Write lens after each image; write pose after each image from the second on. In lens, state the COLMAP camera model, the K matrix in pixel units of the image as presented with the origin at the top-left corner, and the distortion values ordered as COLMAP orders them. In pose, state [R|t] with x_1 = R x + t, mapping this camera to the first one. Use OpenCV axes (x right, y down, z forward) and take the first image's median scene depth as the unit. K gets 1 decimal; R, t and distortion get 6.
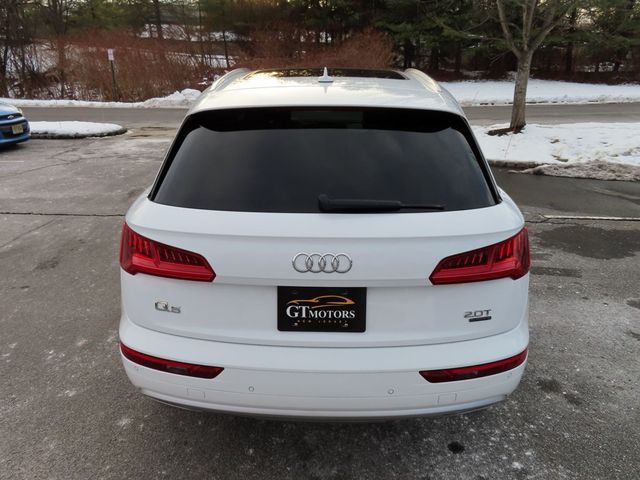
lens RADIAL K [[457.2, 0, 320.0], [0, 457.2, 245.3], [0, 0, 1]] dist [-0.013065, 0.009104]
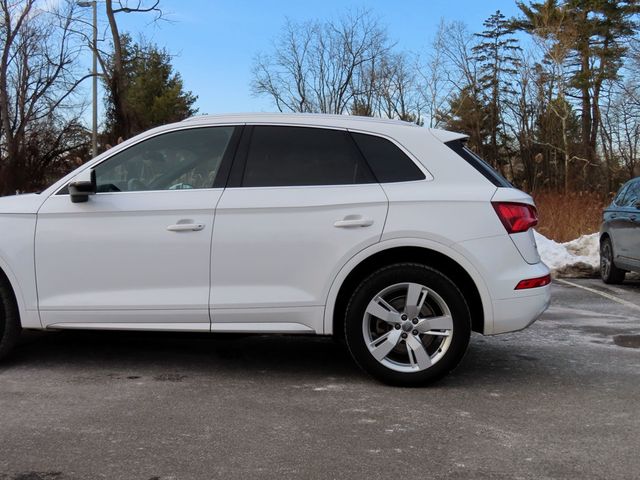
lens RADIAL K [[682.1, 0, 321.4], [0, 682.1, 240.8], [0, 0, 1]] dist [-0.008713, 0.000000]
pose [[0.081531, -0.039233, 0.995898, -0.249224], [0.359089, 0.933274, 0.007369, -0.015371], [-0.929735, 0.357015, 0.090179, 0.130940]]
